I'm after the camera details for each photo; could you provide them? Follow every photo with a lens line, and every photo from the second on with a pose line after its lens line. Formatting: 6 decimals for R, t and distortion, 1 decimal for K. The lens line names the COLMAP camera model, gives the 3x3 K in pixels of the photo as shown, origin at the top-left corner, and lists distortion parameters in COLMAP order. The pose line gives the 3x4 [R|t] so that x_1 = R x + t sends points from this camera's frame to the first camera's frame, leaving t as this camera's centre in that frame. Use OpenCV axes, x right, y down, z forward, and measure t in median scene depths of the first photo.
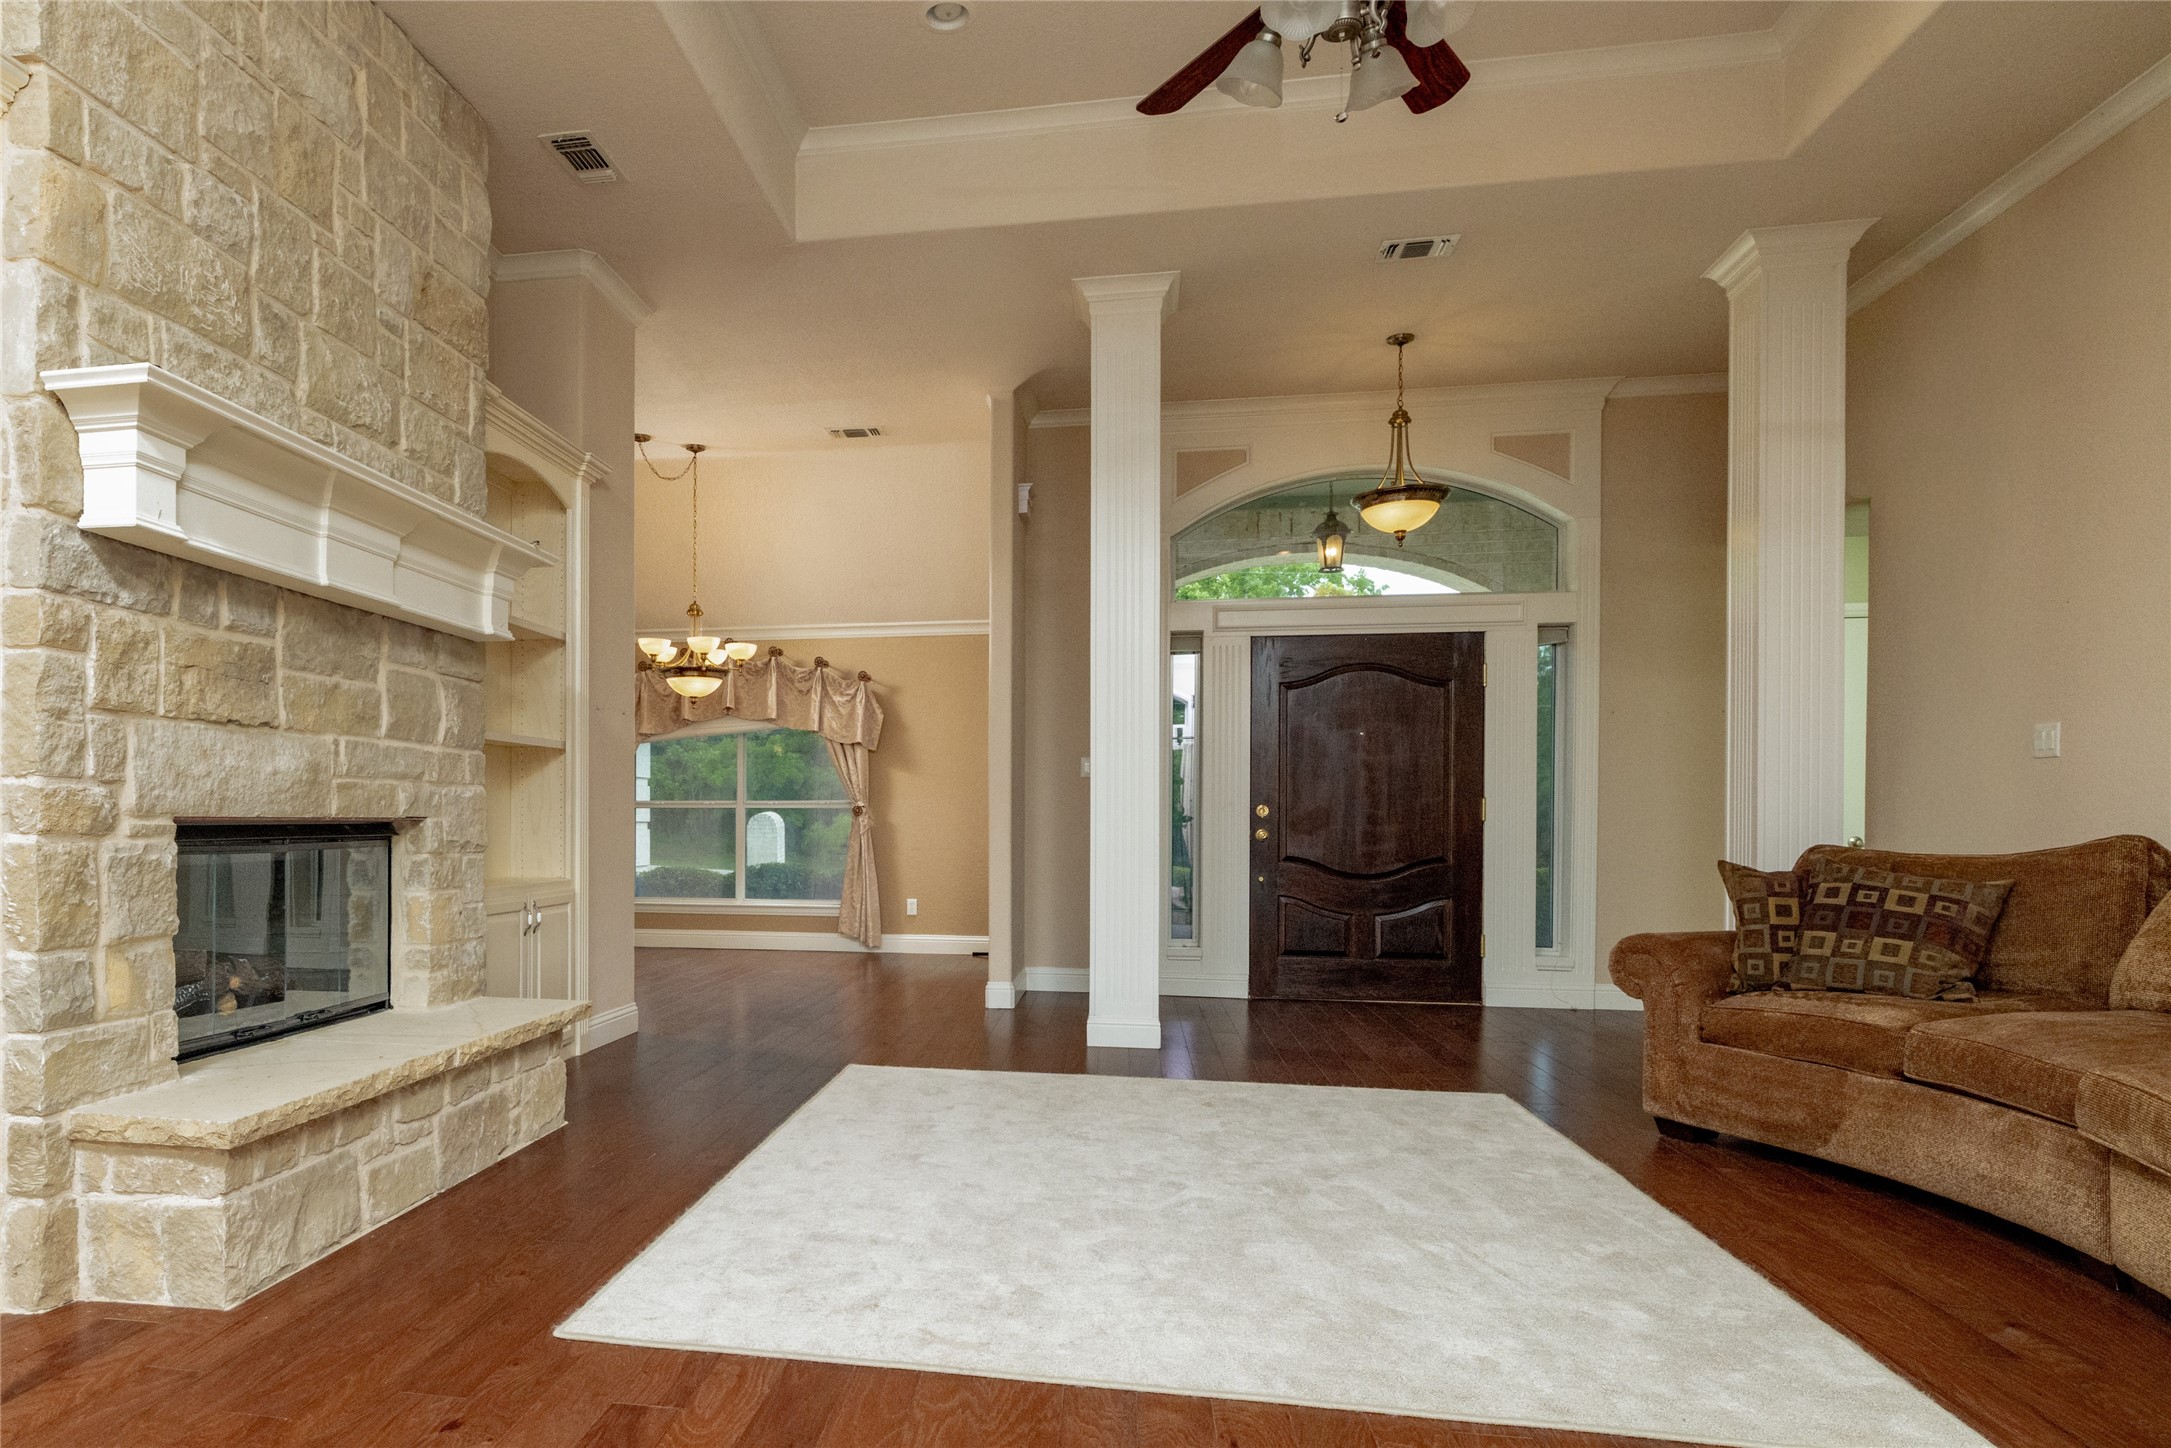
lens RADIAL K [[1253.0, 0, 890.7], [0, 1253.0, 825.2], [0, 0, 1]] dist [-0.002663, -0.001209]
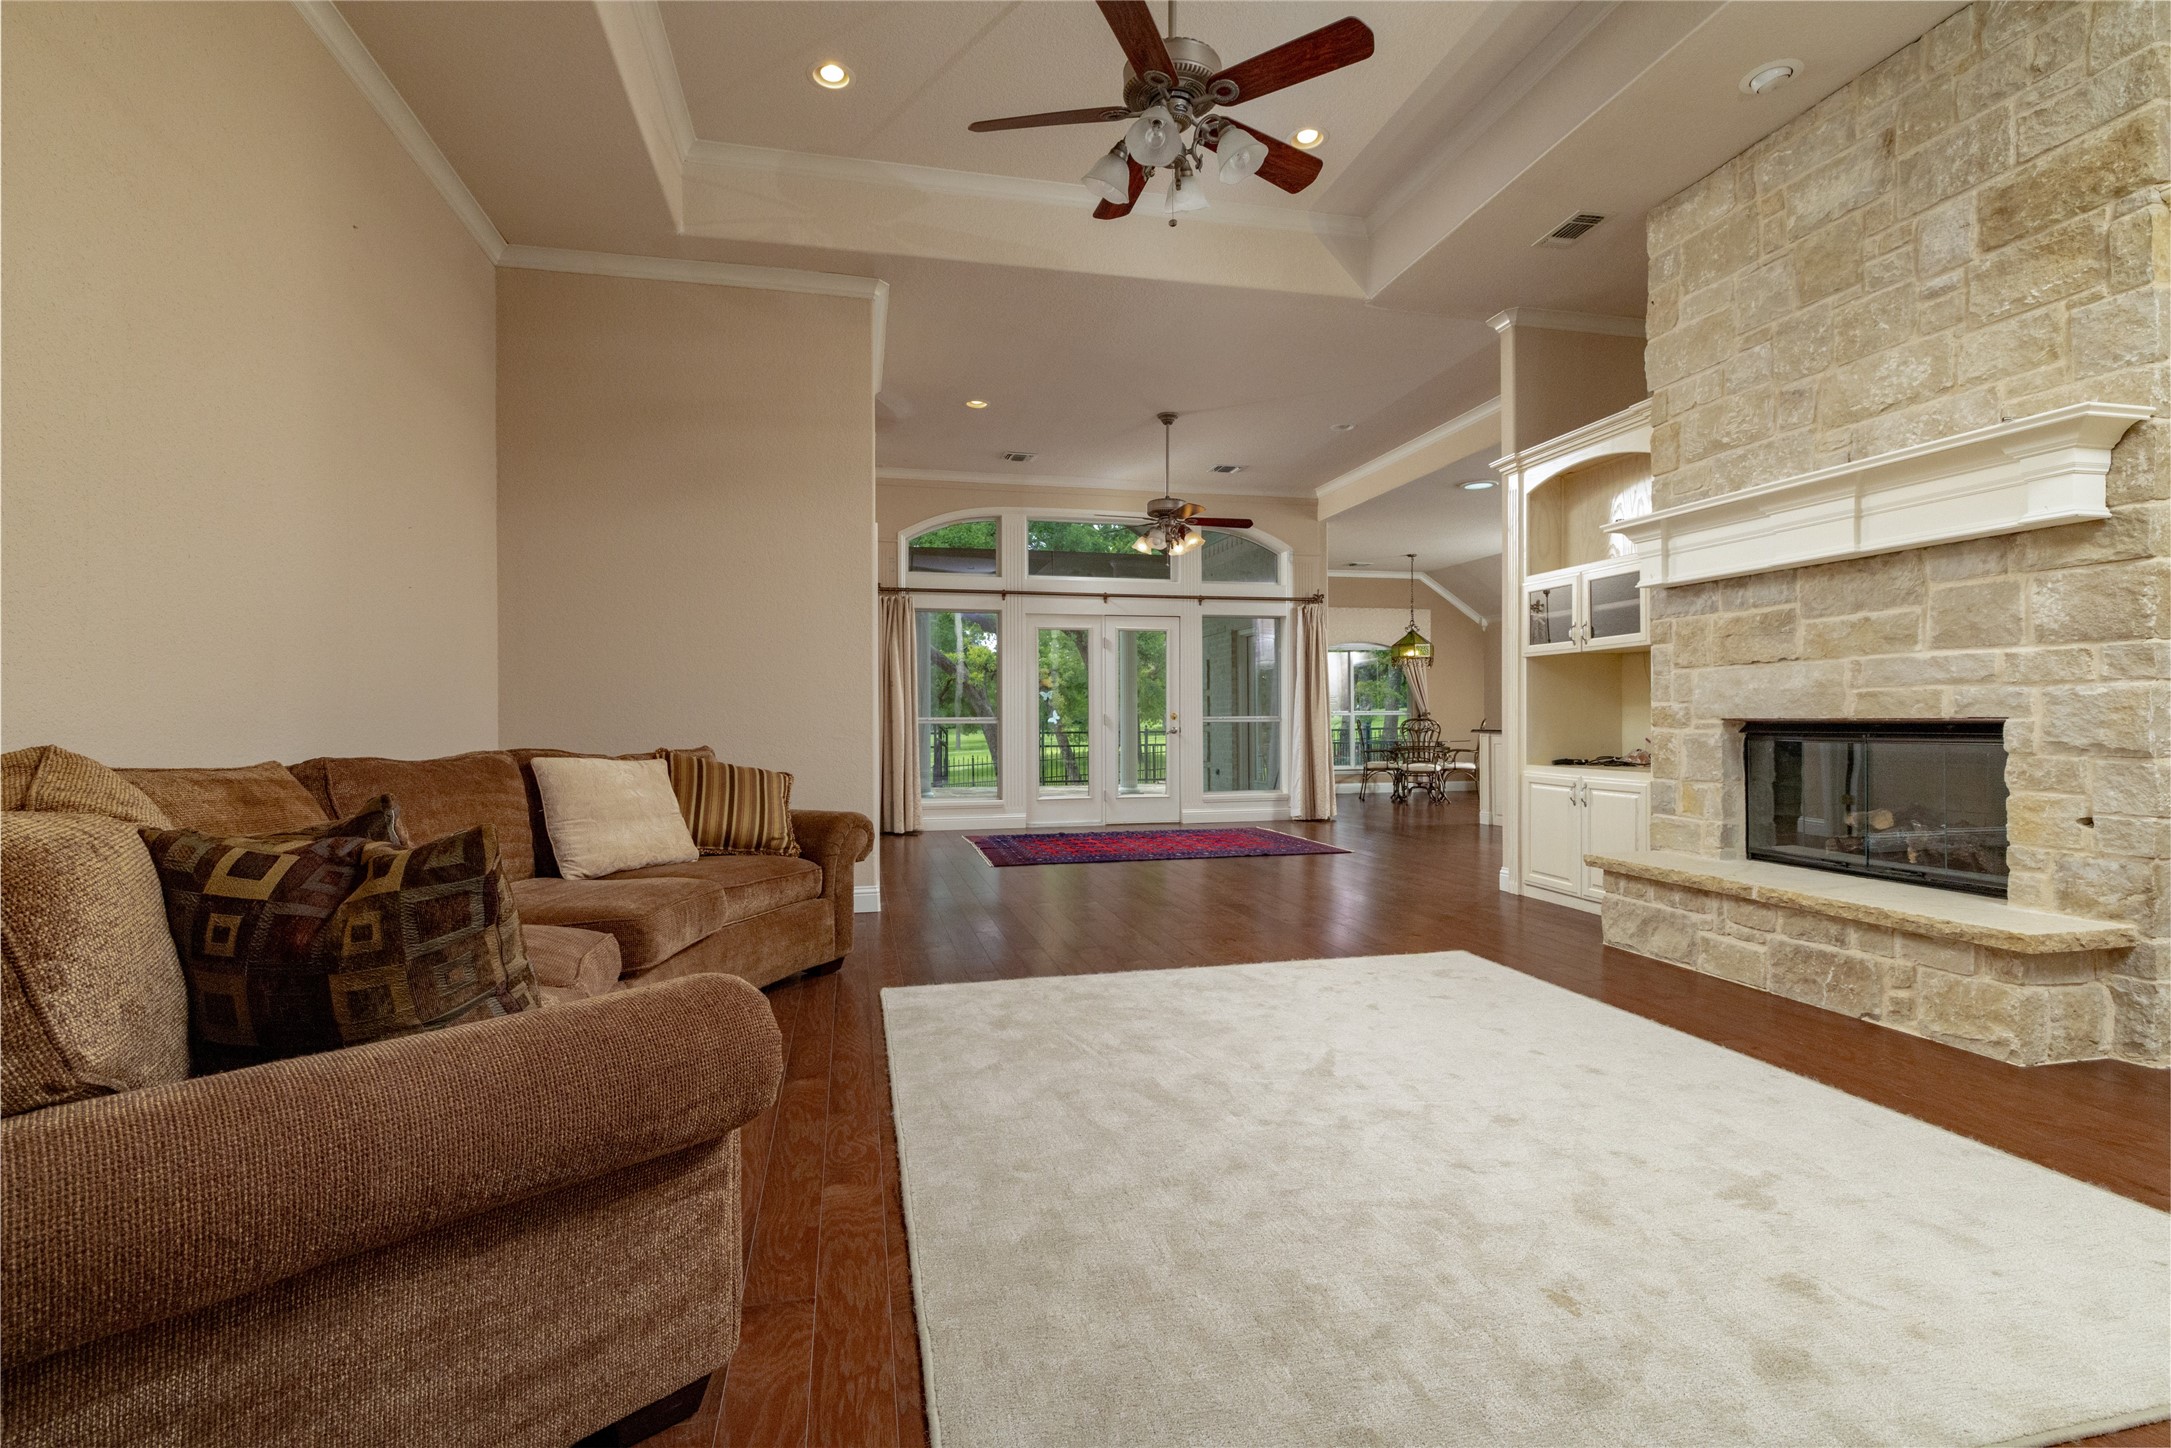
lens RADIAL K [[964.0, 0, 1064.8], [0, 964.0, 720.7], [0, 0, 1]] dist [-0.000962, 0.000278]
pose [[-0.925792, -0.009438, -0.377916, 0.392599], [-0.011552, 0.999928, 0.003329, 0.001459], [0.377857, 0.007448, -0.925834, 0.881165]]
